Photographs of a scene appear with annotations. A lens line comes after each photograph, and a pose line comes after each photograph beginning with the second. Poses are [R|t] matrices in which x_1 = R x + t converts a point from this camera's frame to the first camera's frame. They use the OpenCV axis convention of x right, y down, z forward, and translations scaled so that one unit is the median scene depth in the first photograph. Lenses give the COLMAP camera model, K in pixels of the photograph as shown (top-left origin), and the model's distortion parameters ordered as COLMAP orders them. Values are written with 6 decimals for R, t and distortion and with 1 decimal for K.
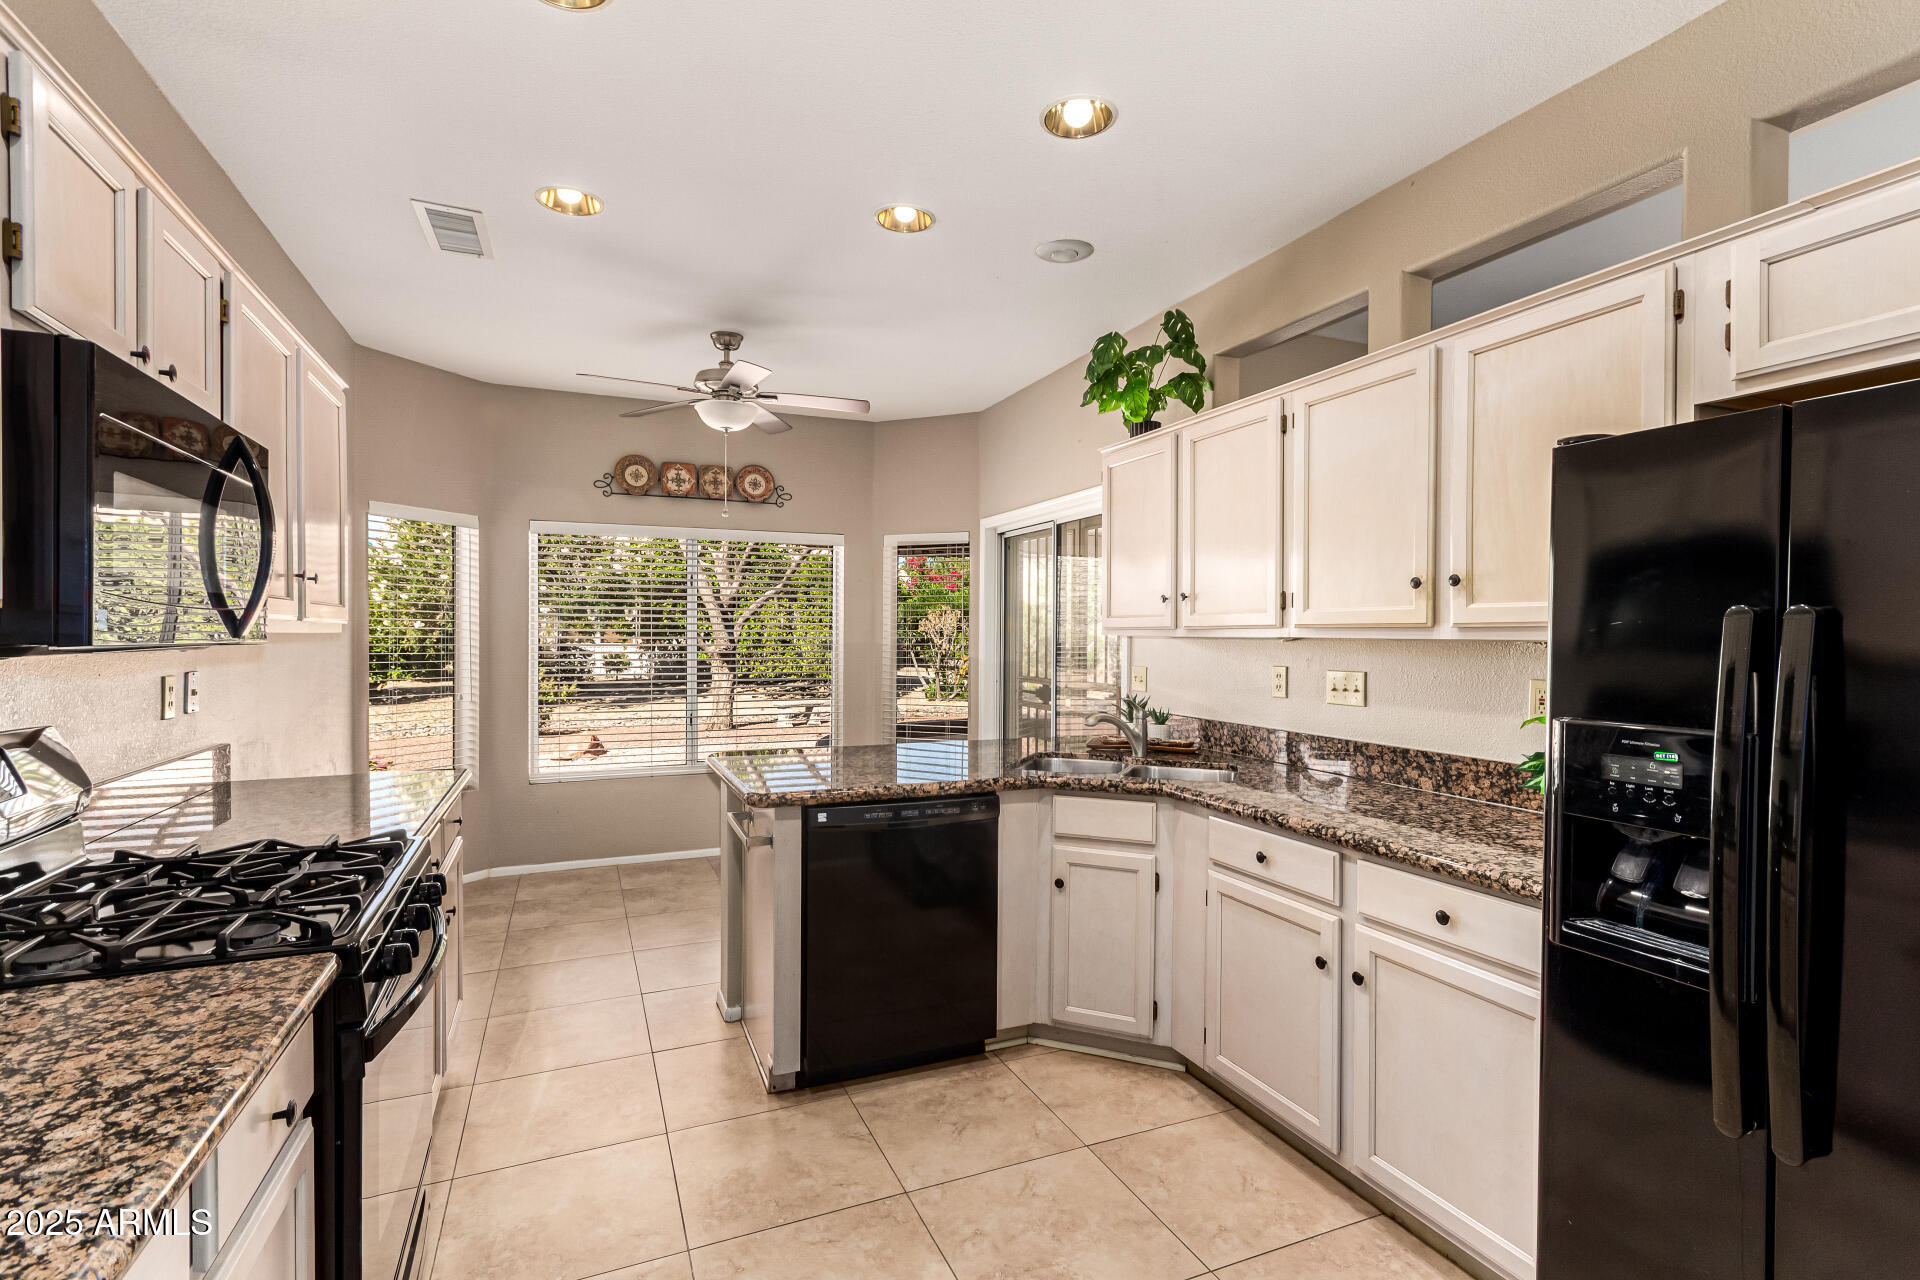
lens RADIAL K [[905.6, 0, 957.9], [0, 905.6, 645.0], [0, 0, 1]] dist [0.018405, 0.000068]
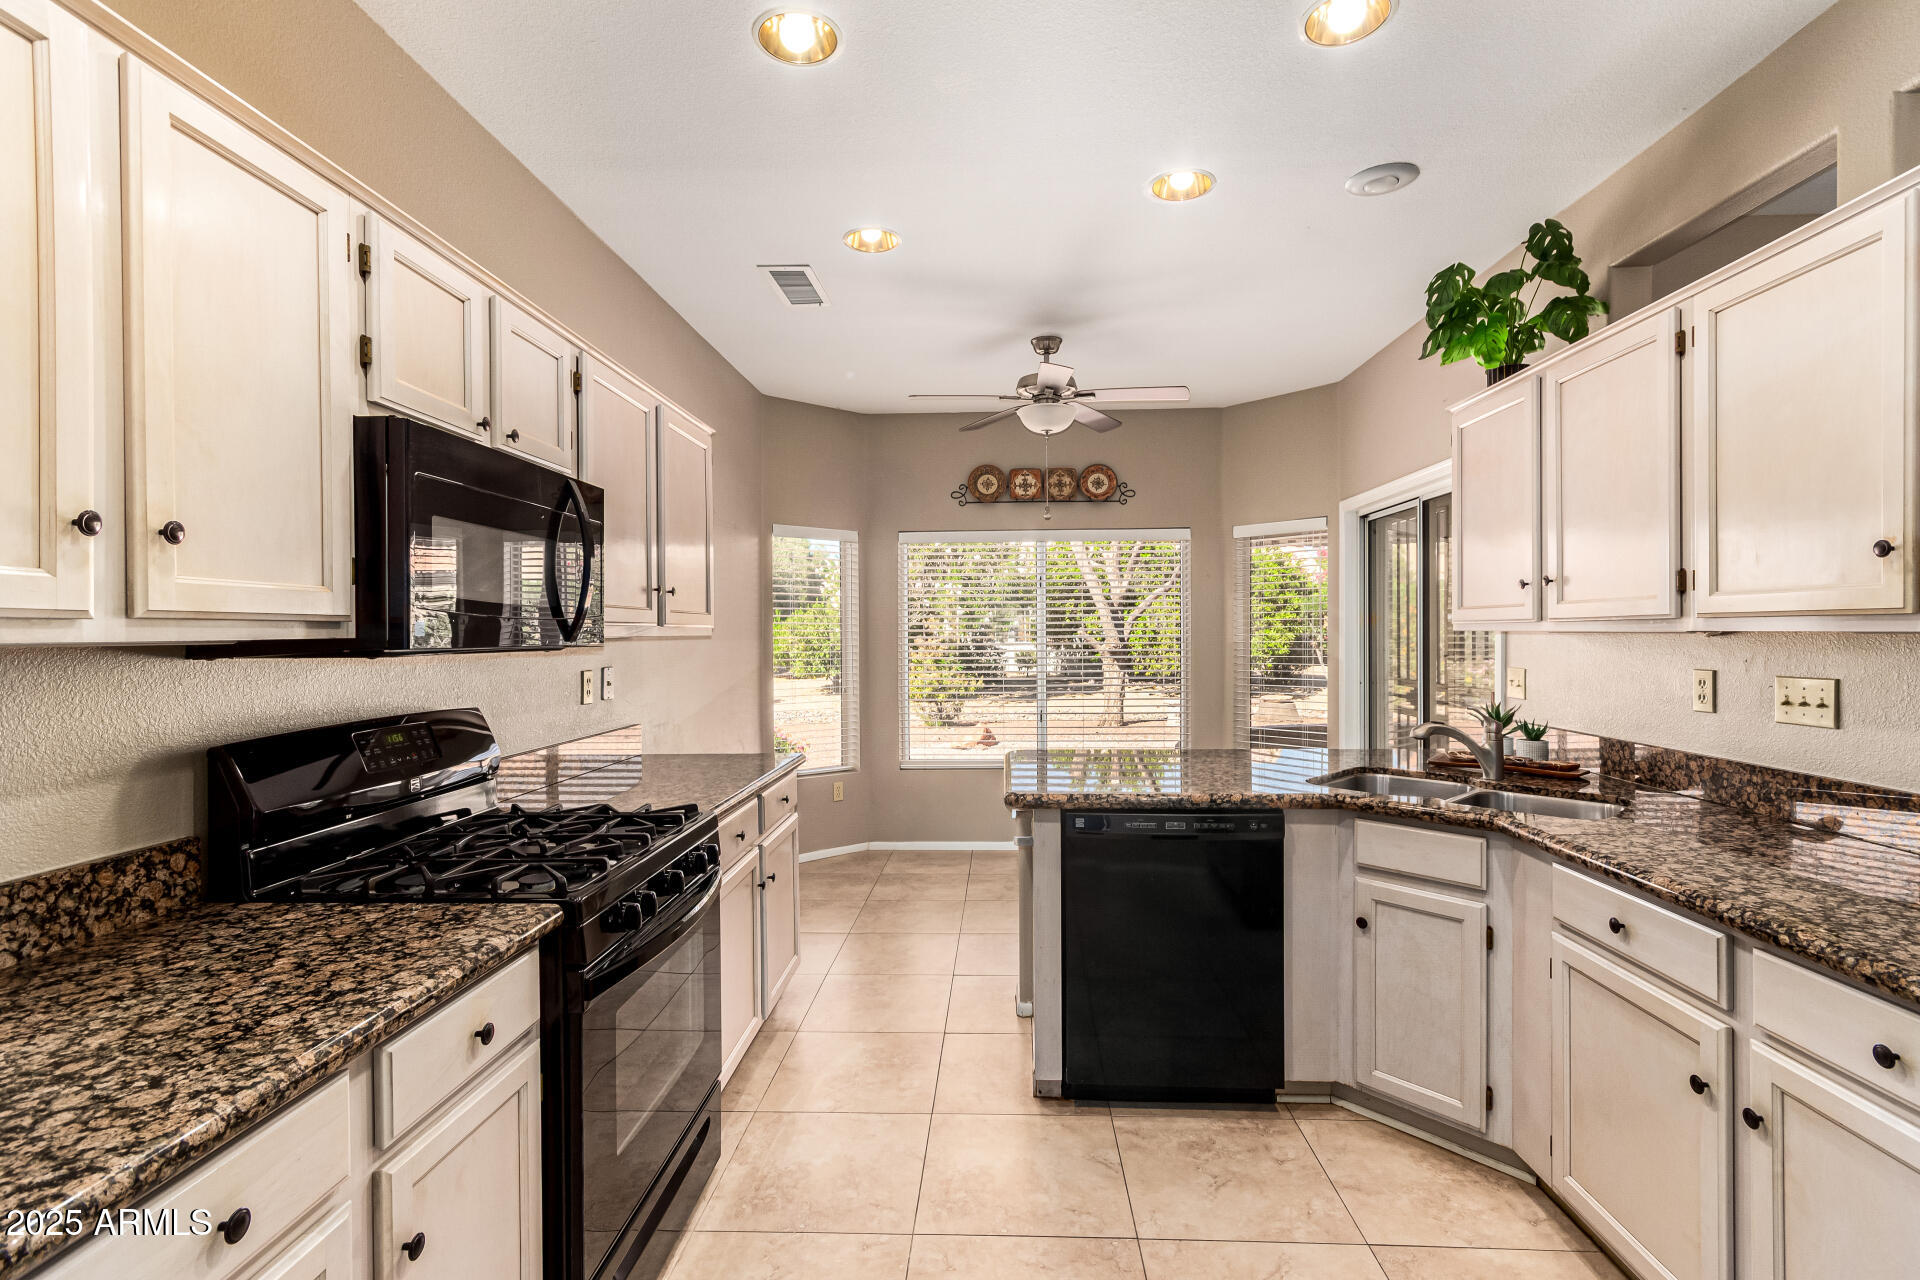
lens RADIAL K [[899.4, 0, 960.0], [0, 899.4, 640.0], [0, 0, 1]] dist [0.016267, 0.001676]
pose [[0.902245, -0.006522, -0.431174, 0.136874], [0.005191, 0.999977, -0.004263, -0.001006], [0.431192, 0.001608, 0.902259, 0.071853]]
